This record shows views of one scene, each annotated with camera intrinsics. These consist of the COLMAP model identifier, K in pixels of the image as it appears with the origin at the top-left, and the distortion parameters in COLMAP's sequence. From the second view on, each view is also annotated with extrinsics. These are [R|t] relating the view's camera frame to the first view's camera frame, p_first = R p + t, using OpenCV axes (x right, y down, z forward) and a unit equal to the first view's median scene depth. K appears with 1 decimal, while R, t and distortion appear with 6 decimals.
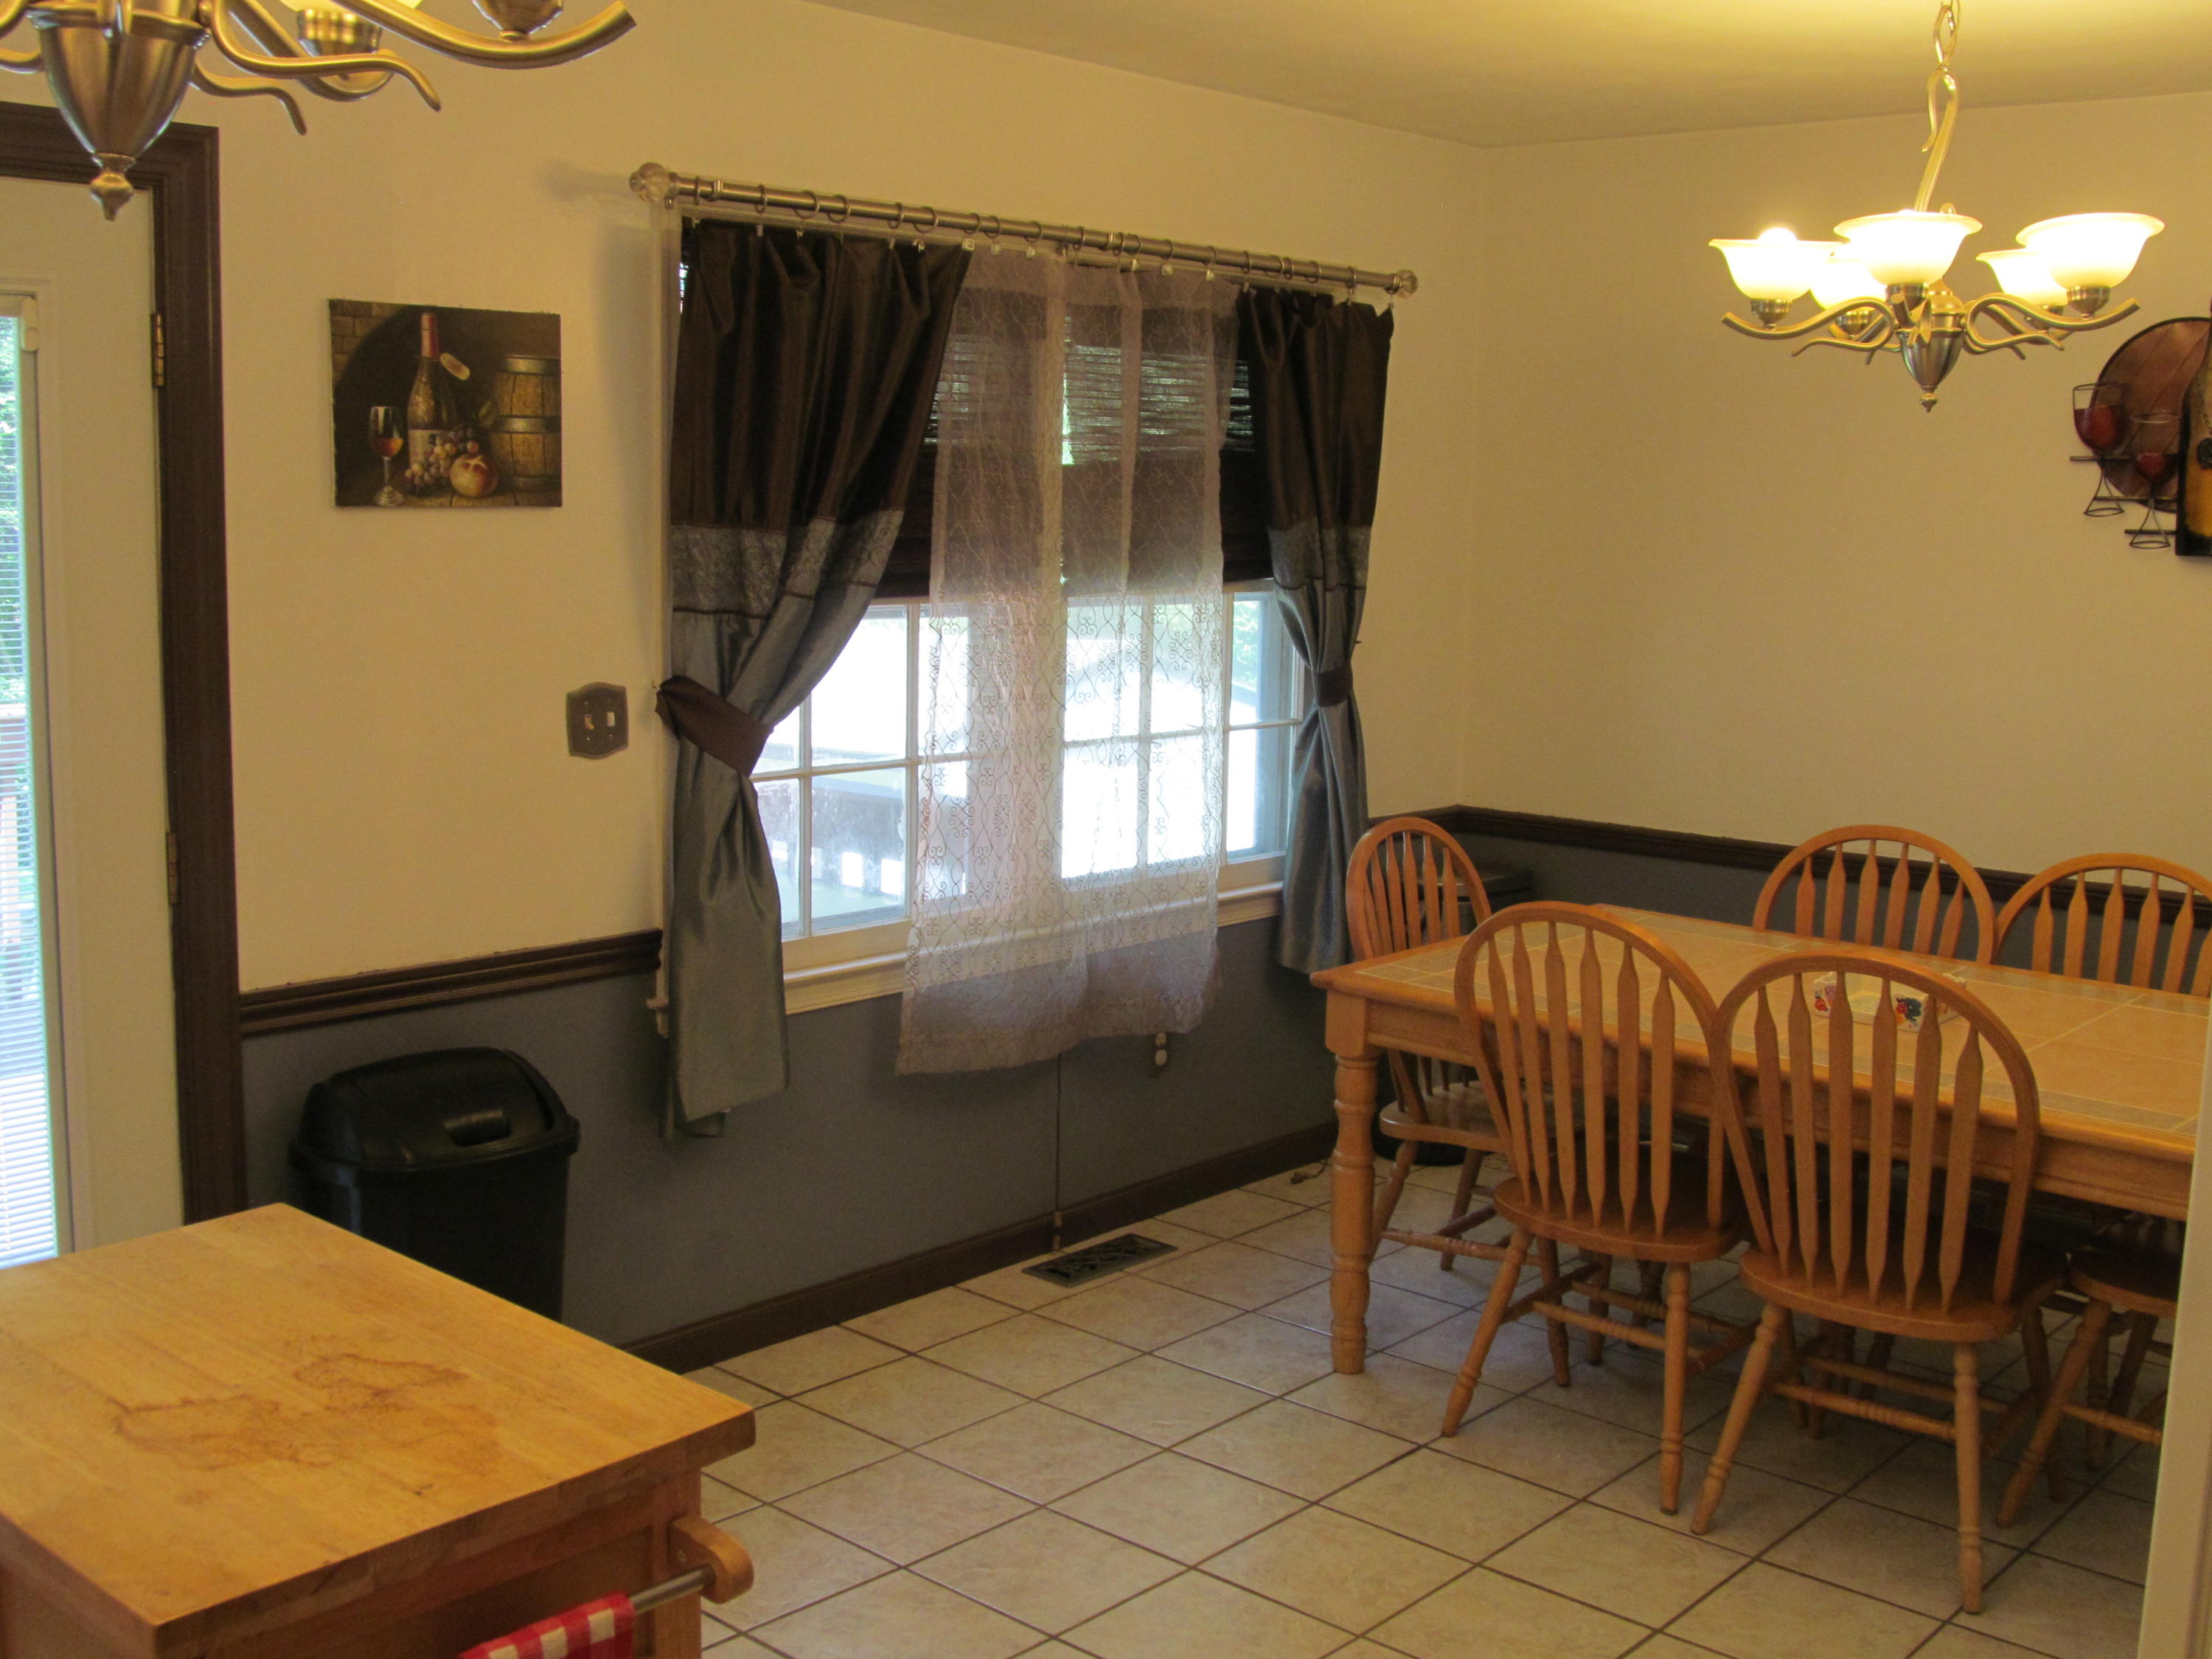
lens RADIAL K [[2349.7, 0, 1098.9], [0, 2349.7, 823.6], [0, 0, 1]] dist [-0.074121, 0.000000]
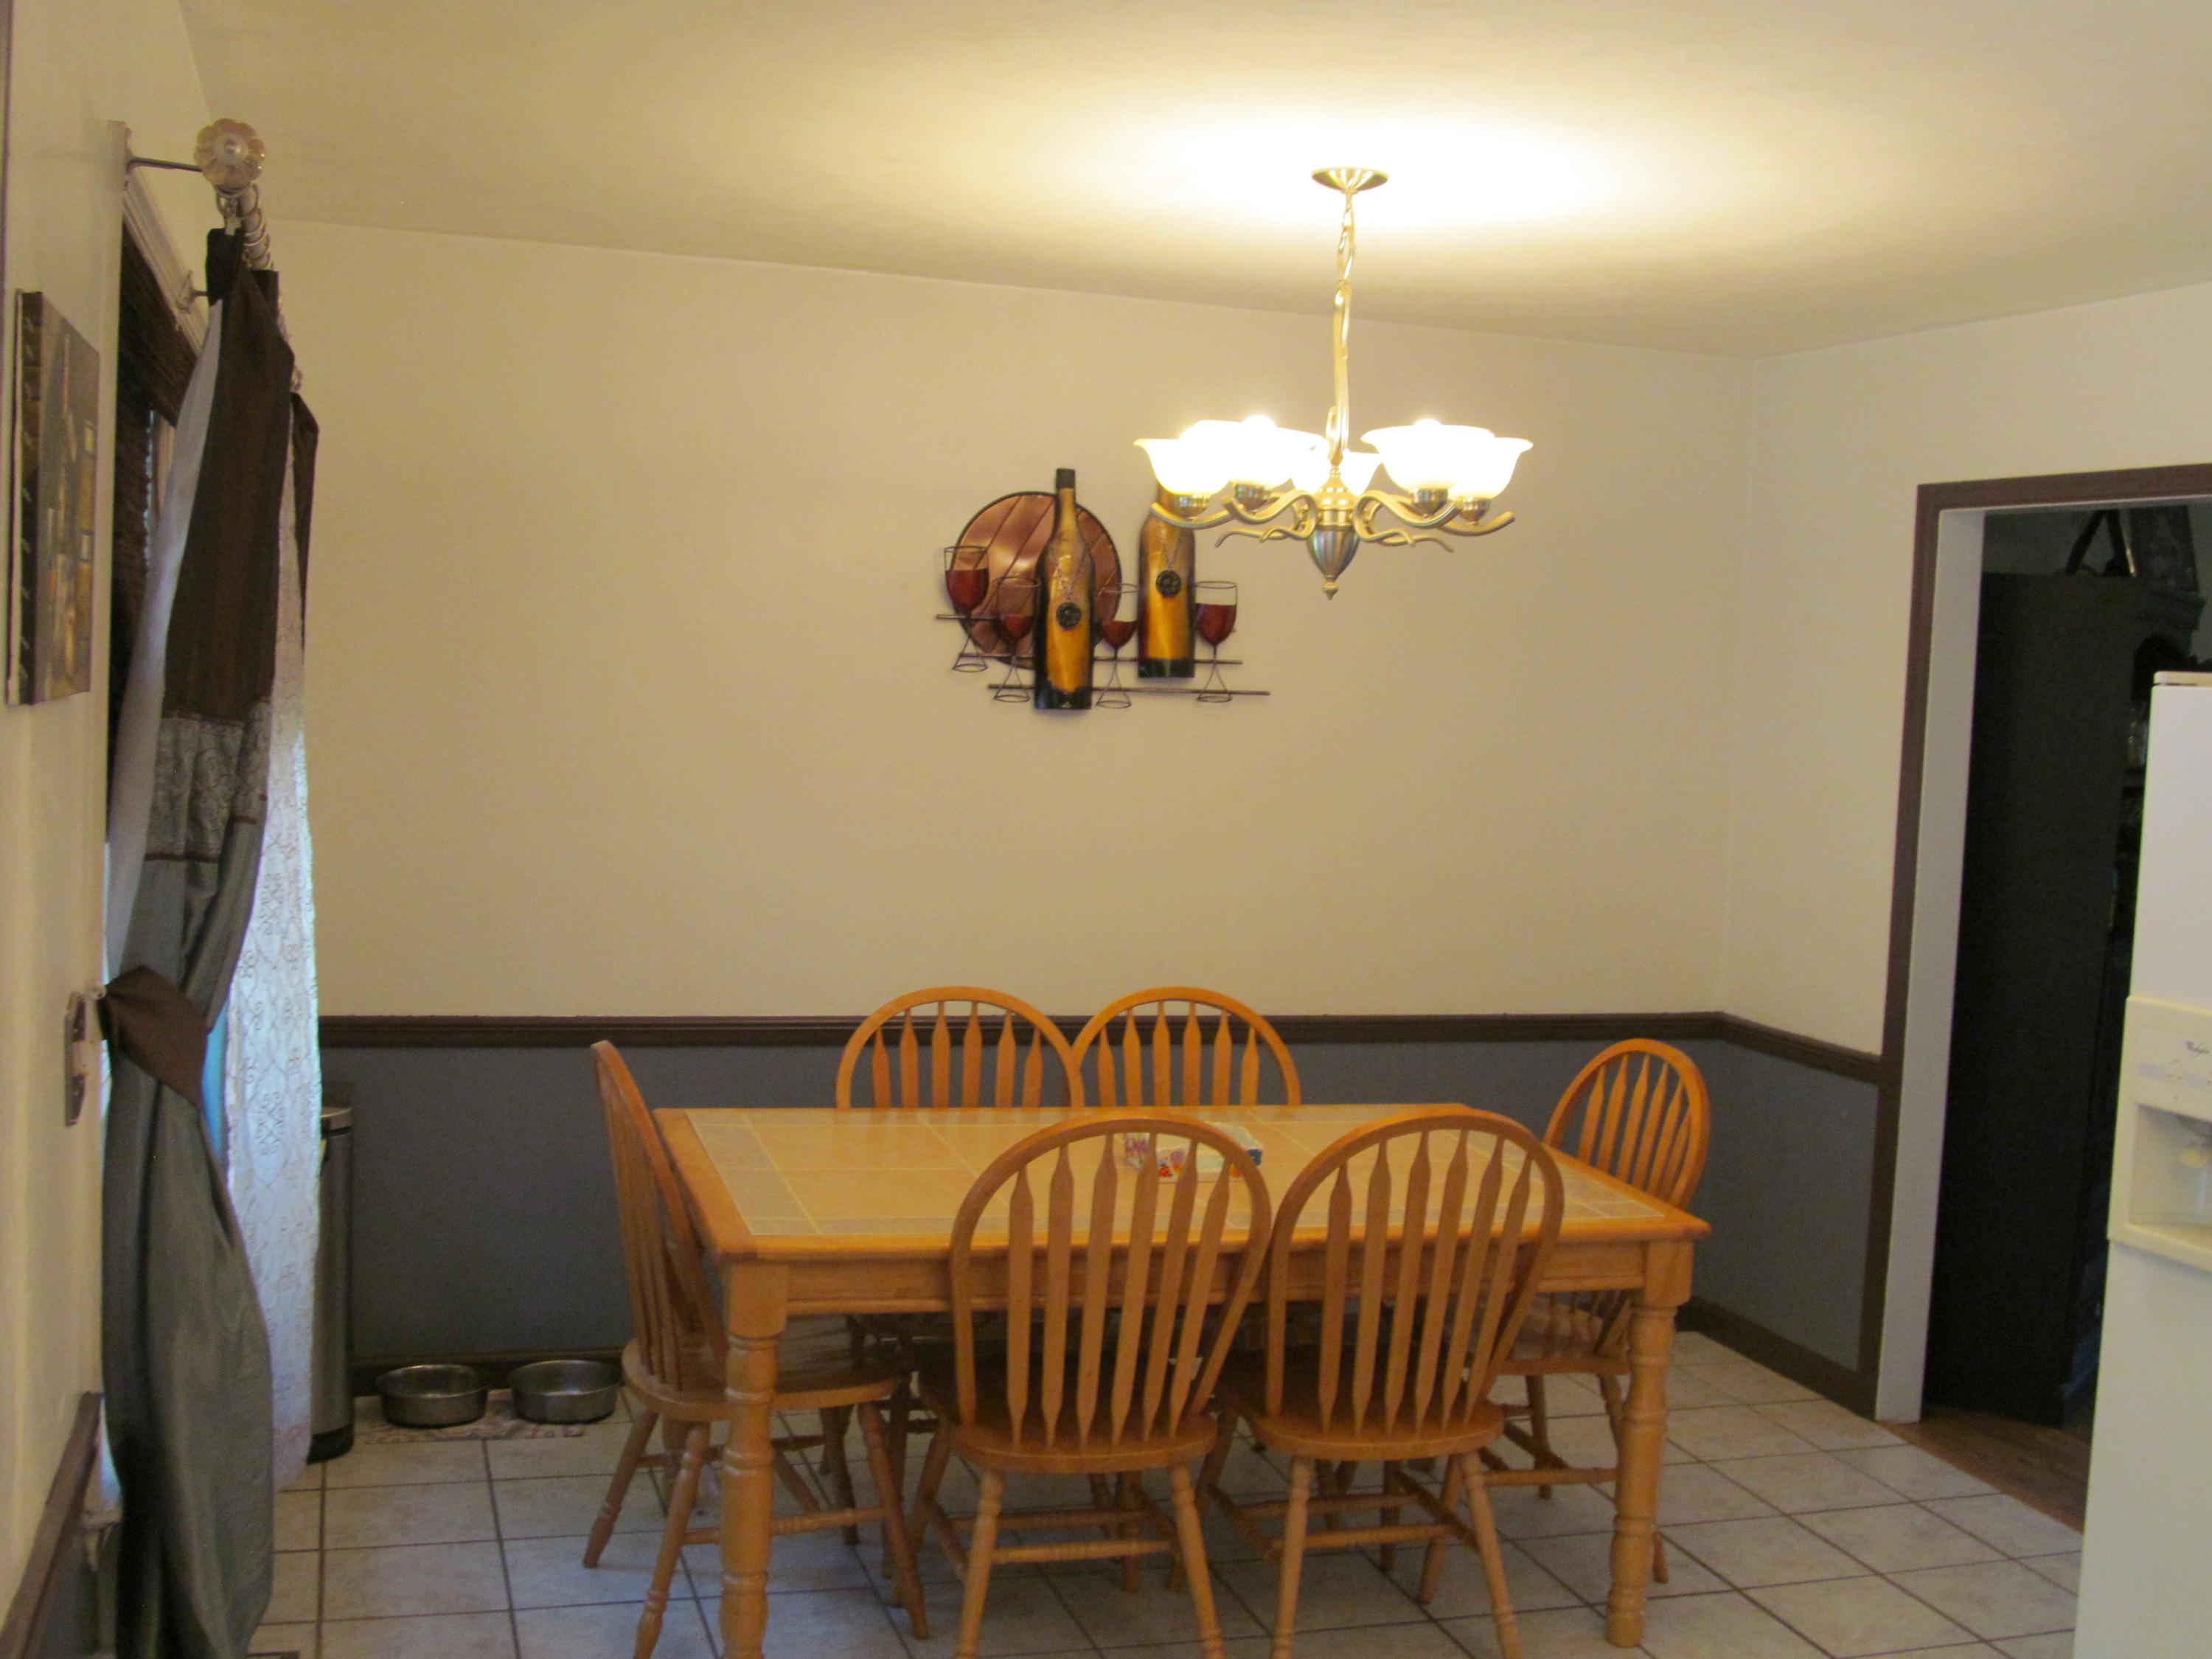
lens RADIAL K [[2349.7, 0, 1102.5], [0, 2349.7, 834.3], [0, 0, 1]] dist [-0.074121, 0.000000]
pose [[0.504789, -0.058176, 0.861280, -0.531132], [0.086678, 0.996100, 0.016481, -0.080434], [-0.858880, 0.066335, 0.507863, 0.457765]]
